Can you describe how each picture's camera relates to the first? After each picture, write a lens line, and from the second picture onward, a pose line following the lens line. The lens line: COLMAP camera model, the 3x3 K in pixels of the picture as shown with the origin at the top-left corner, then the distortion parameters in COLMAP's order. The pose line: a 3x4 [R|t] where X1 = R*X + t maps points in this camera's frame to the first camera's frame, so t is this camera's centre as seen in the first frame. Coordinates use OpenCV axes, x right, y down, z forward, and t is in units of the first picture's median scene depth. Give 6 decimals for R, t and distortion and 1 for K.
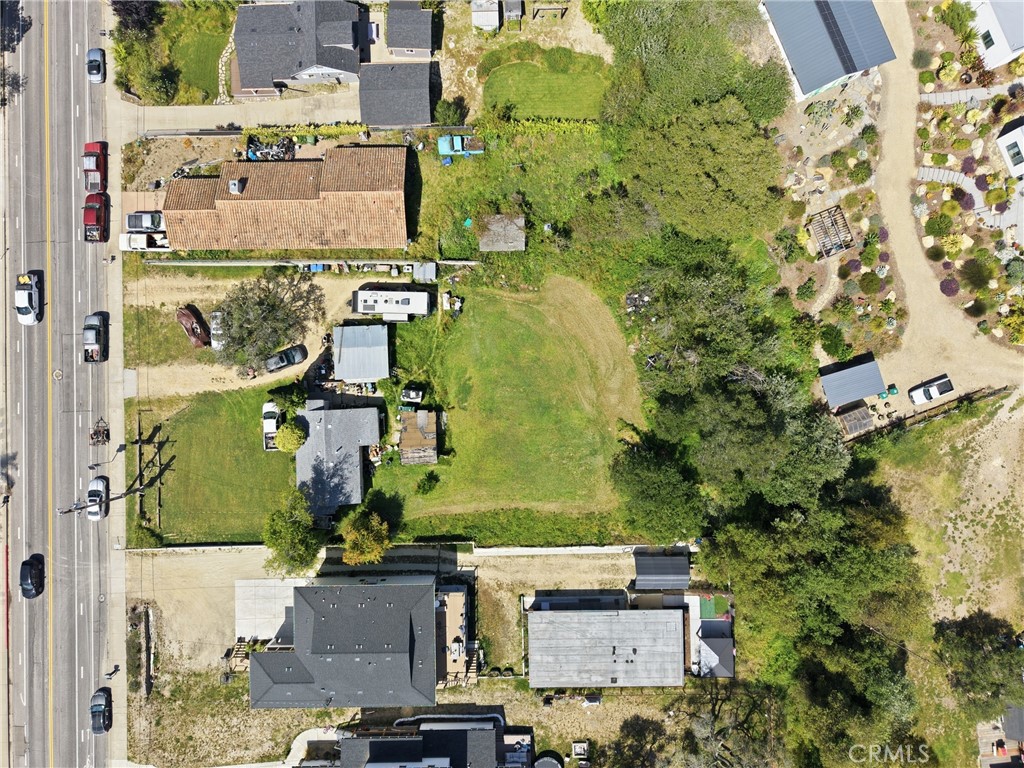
lens RADIAL K [[684.8, 0, 510.6], [0, 684.8, 384.0], [0, 0, 1]] dist [0.023116, -0.022921]
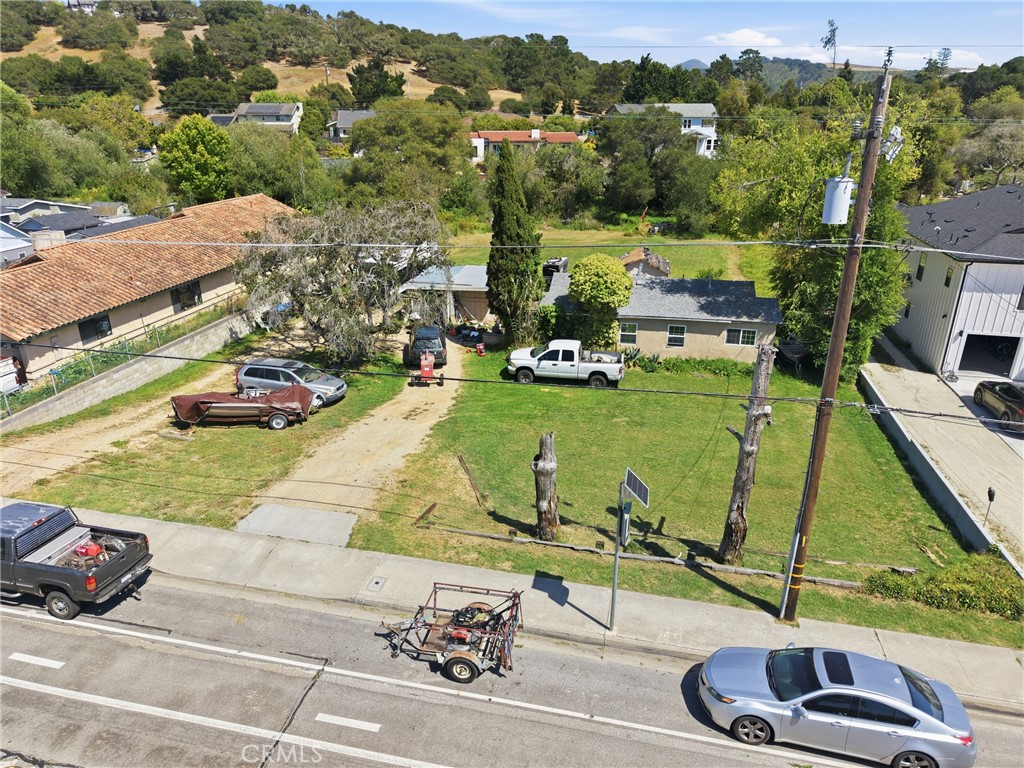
lens RADIAL K [[684.8, 0, 510.6], [0, 684.8, 384.0], [0, 0, 1]] dist [0.023116, -0.022921]
pose [[0.237729, -0.354357, 0.904387, -0.742674], [0.971118, 0.106243, -0.213642, 0.120579], [-0.020379, 0.929055, 0.369380, 0.864842]]
